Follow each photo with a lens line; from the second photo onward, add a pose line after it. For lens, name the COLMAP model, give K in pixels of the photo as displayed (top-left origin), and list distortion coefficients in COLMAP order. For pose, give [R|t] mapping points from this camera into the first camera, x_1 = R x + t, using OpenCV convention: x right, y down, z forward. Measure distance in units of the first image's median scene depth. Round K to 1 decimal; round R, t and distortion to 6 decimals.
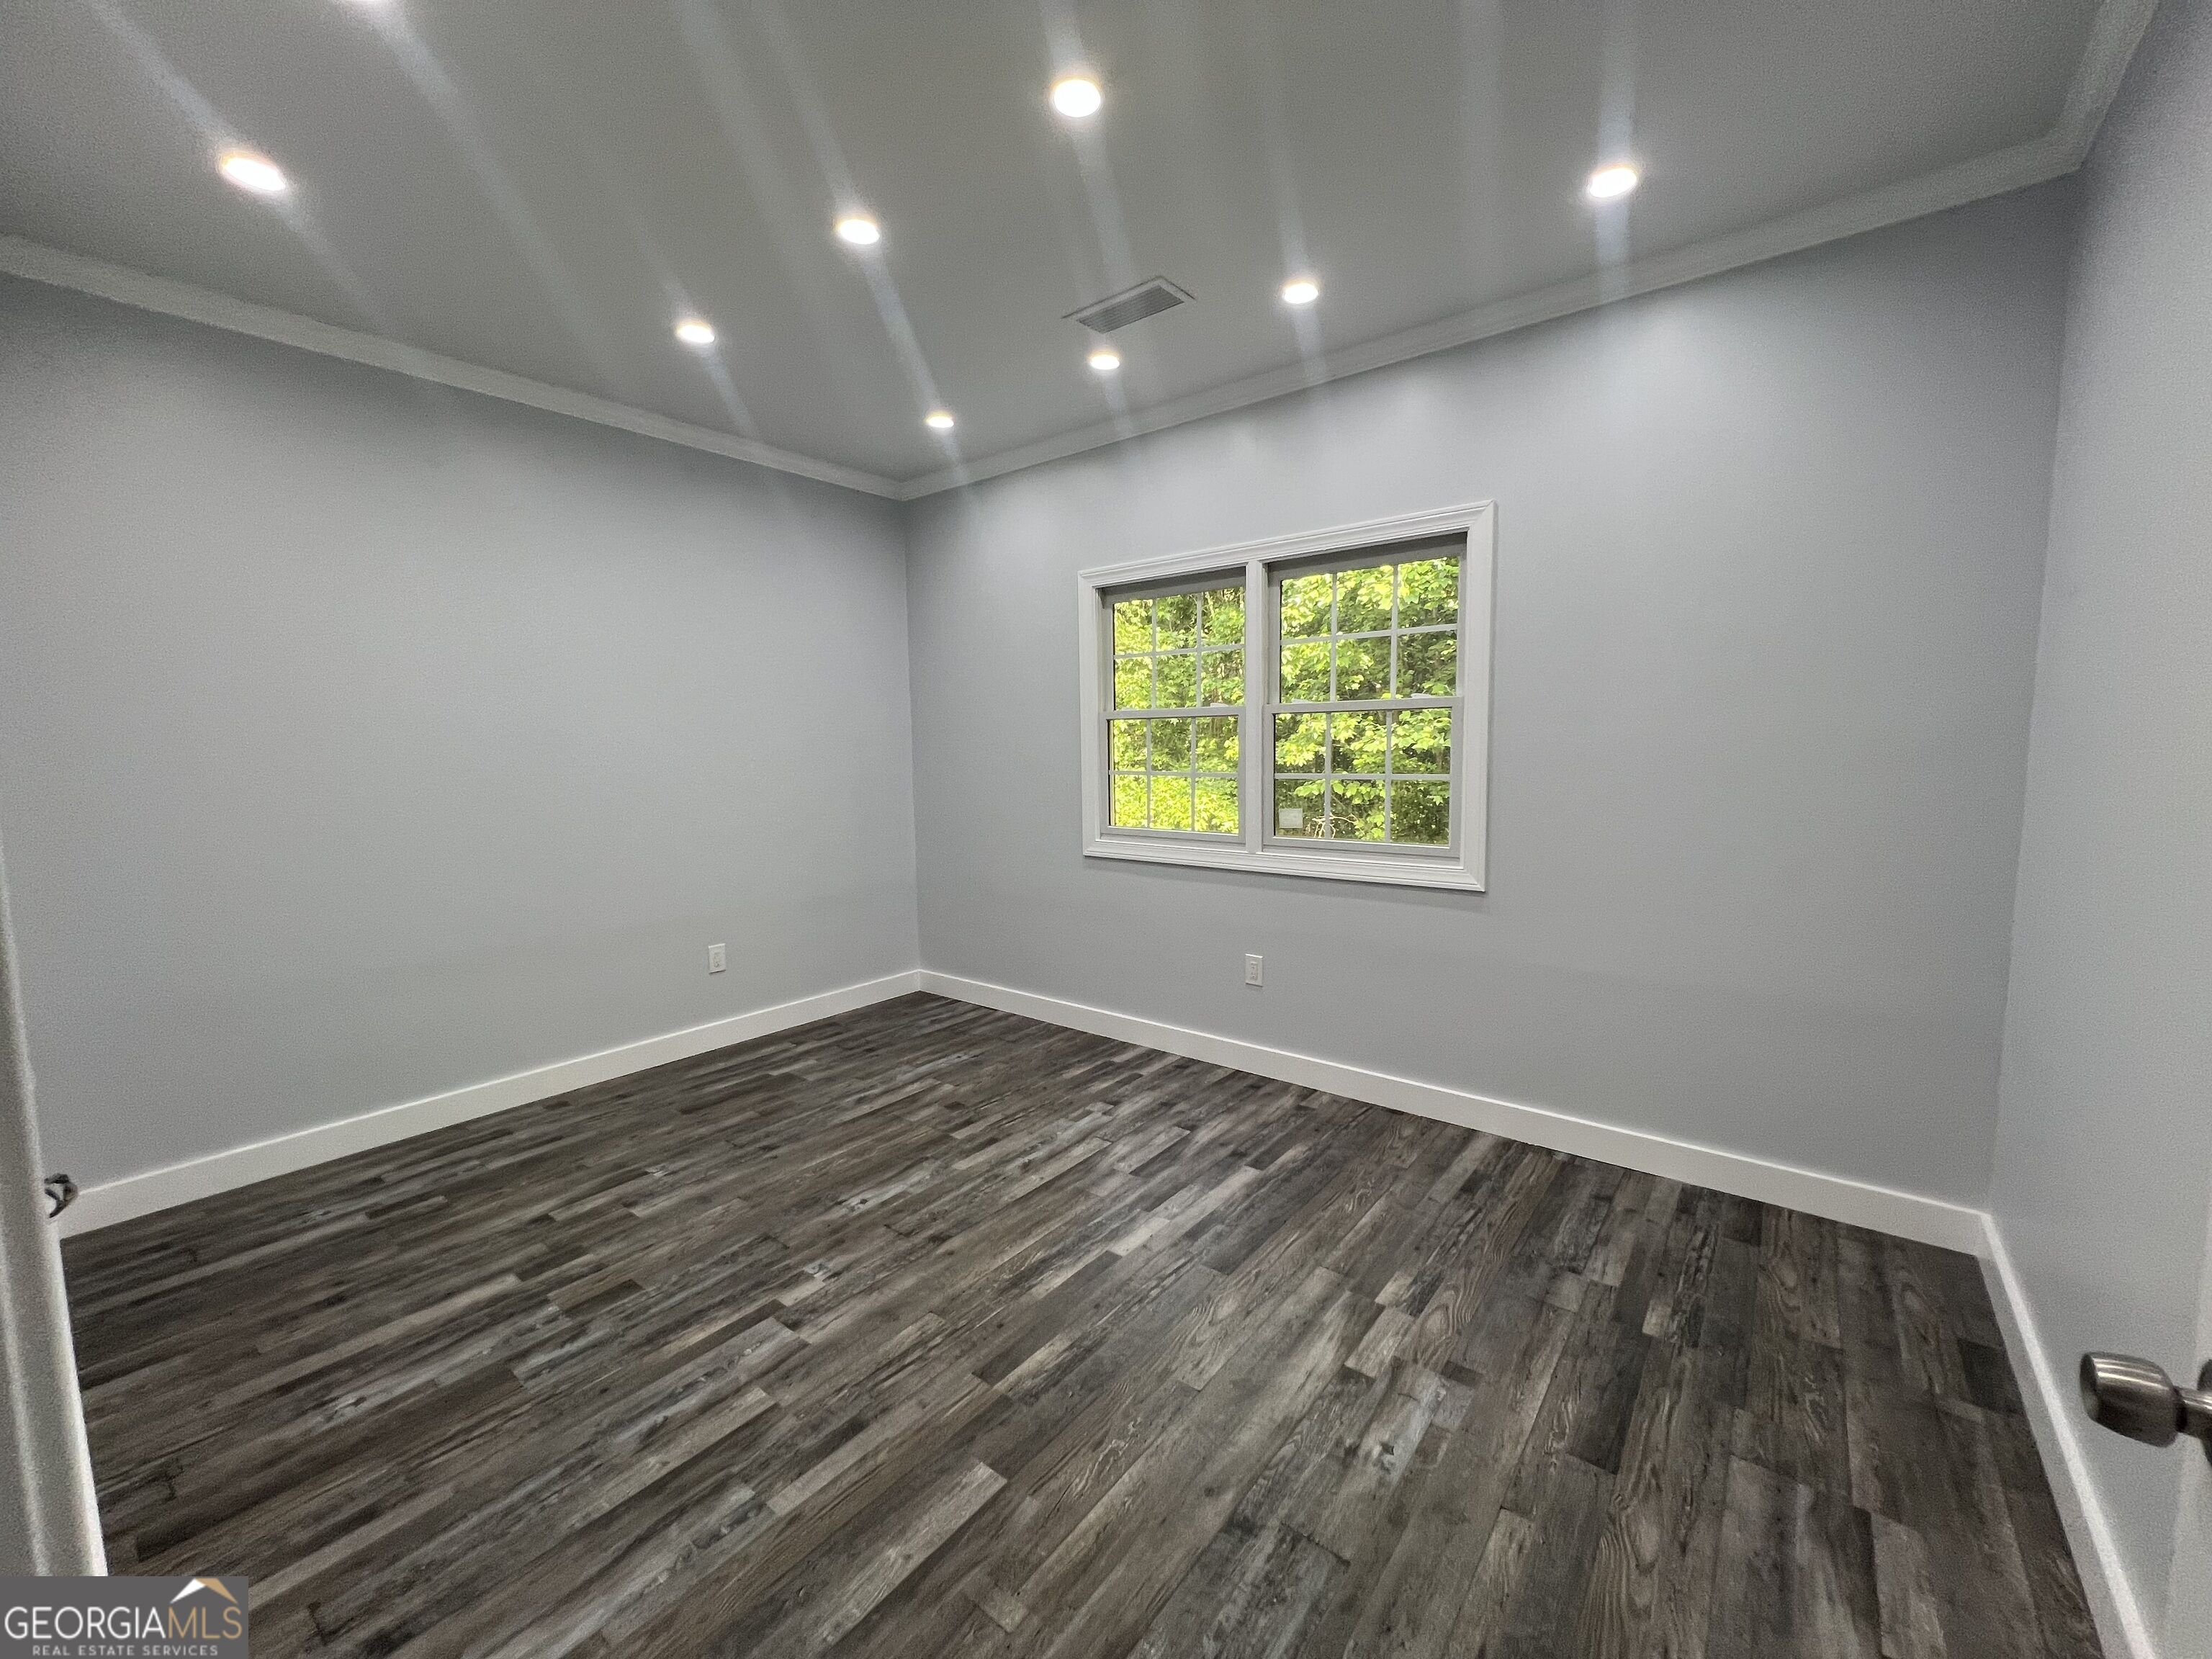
lens RADIAL K [[884.5, 0, 1116.4], [0, 884.5, 826.9], [0, 0, 1]] dist [0.001149, 0.001285]
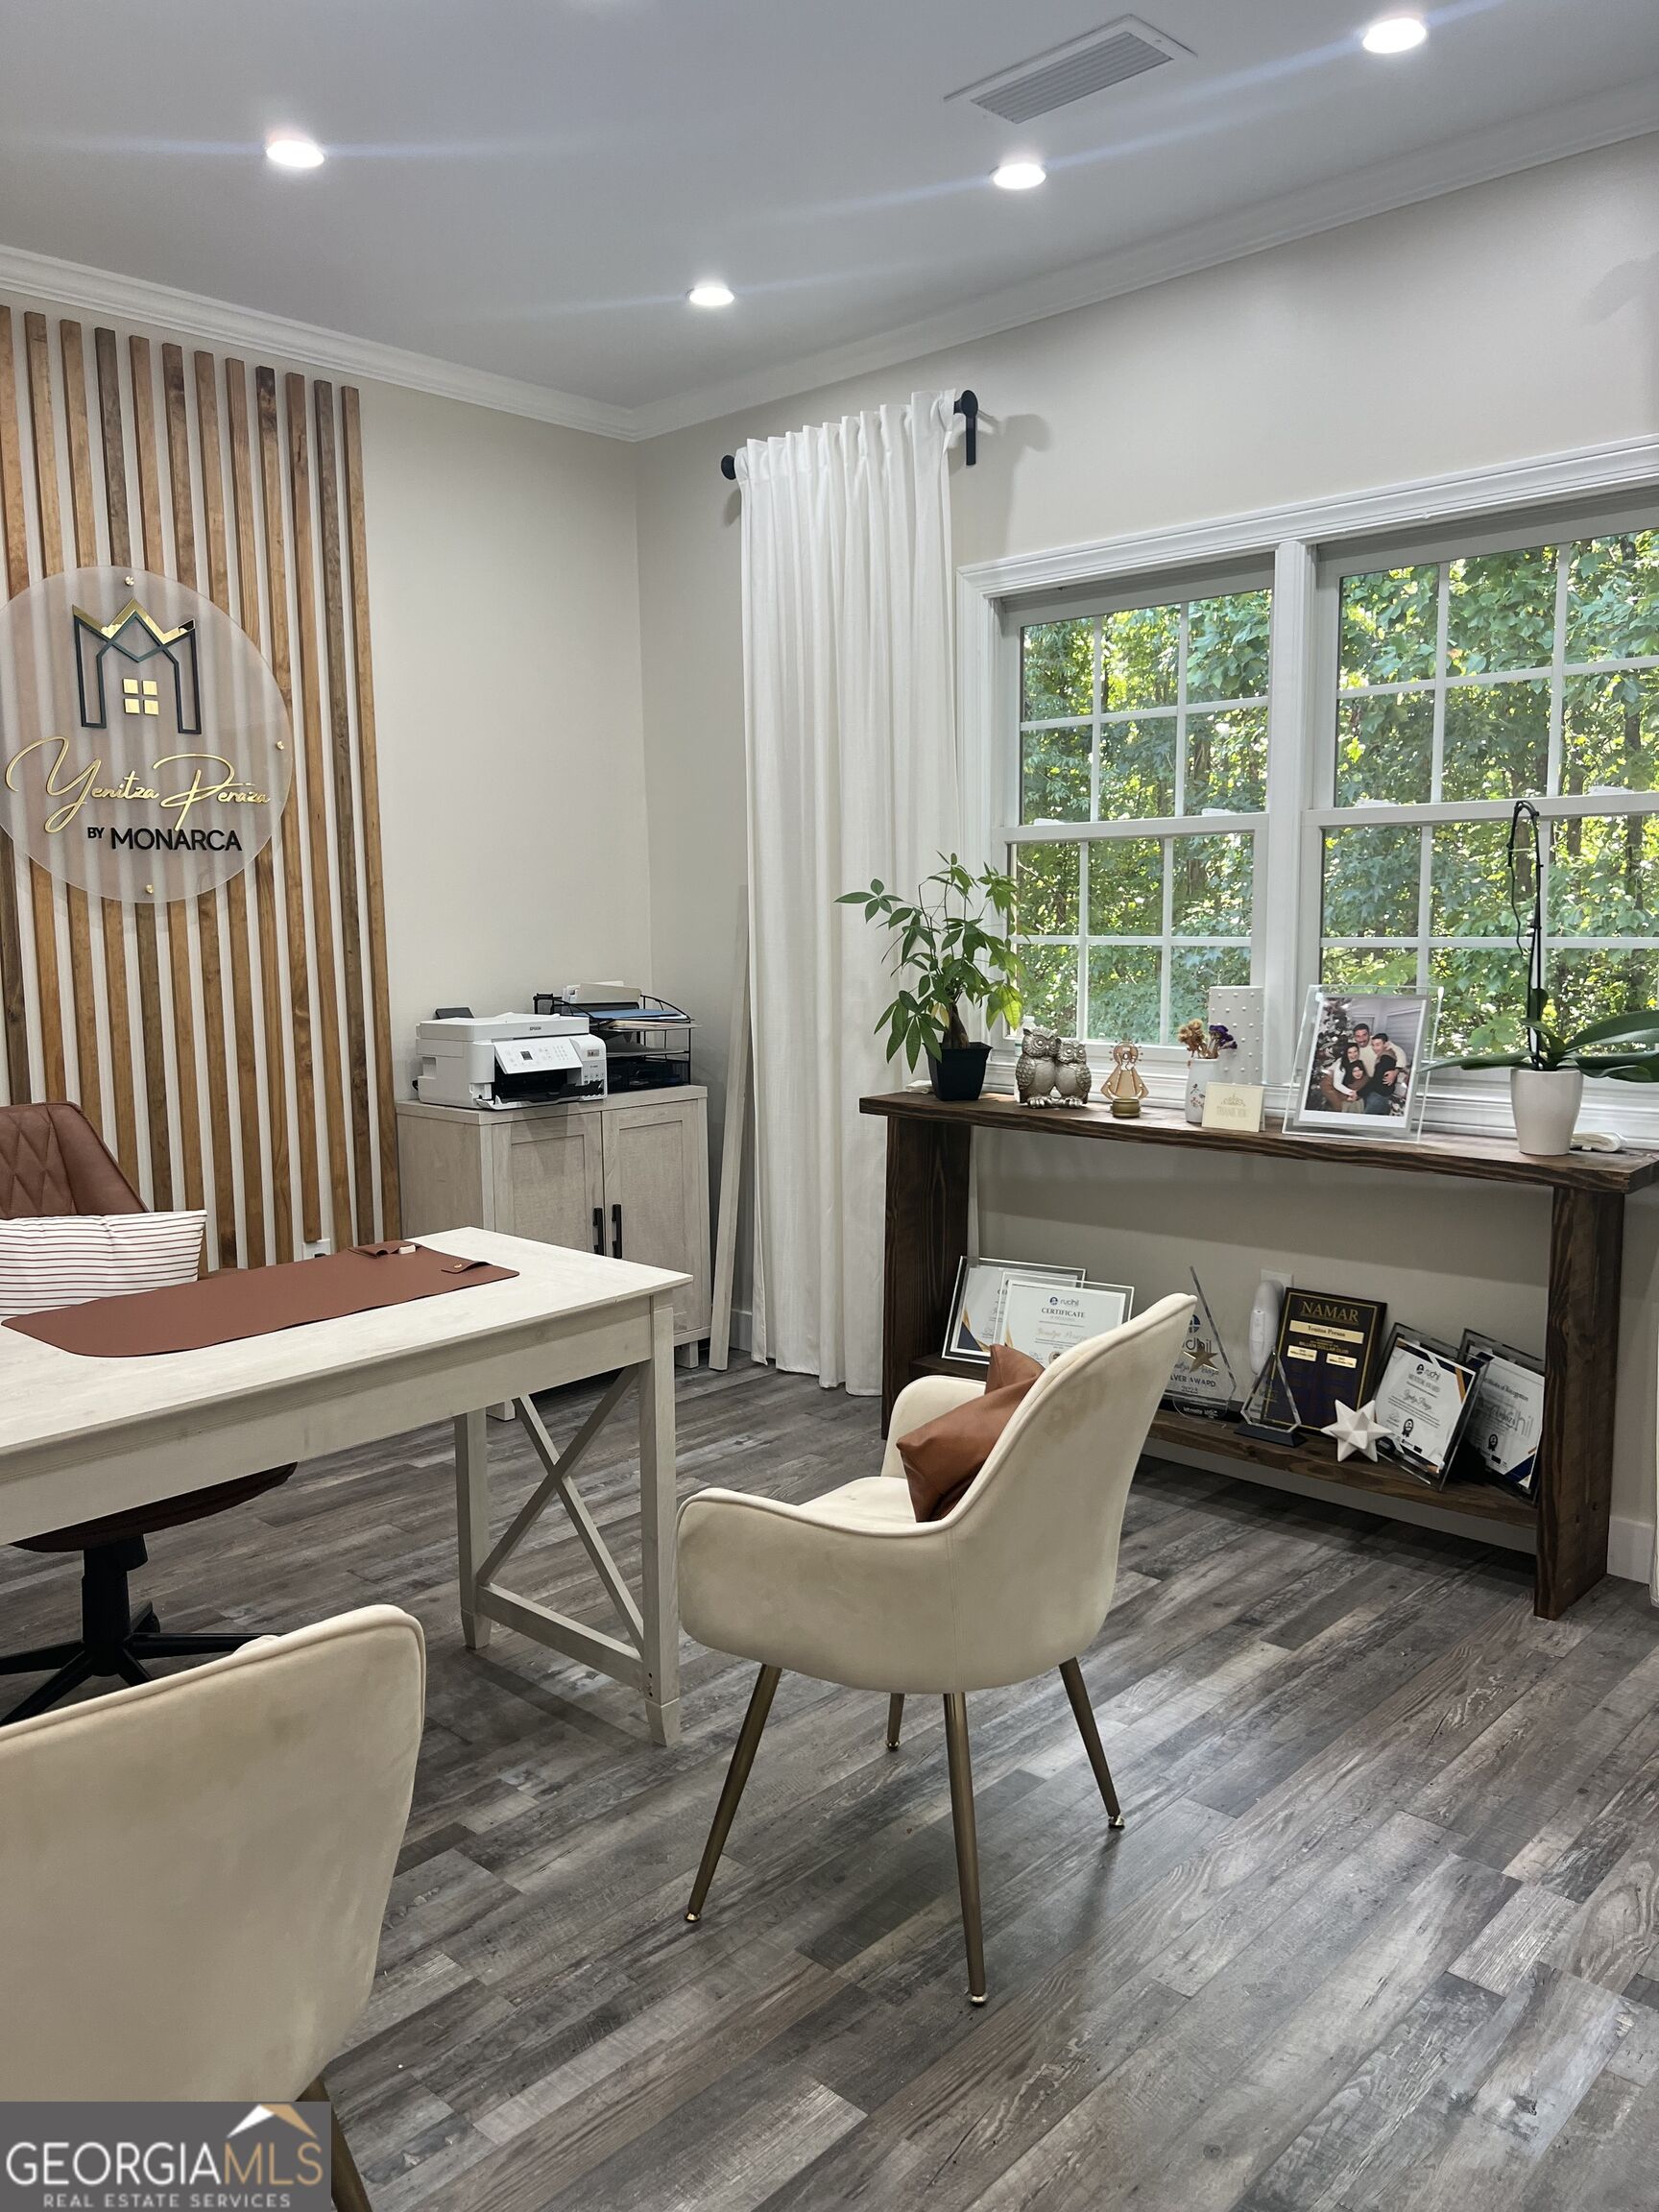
lens RADIAL K [[1666.2, 0, 845.1], [0, 1666.2, 1112.5], [0, 0, 1]] dist [0.049074, -0.050210]
pose [[0.996228, 0.009389, -0.086260, -0.042034], [-0.006336, 0.999346, 0.035599, 0.022123], [0.086538, -0.034918, 0.995636, -0.096590]]
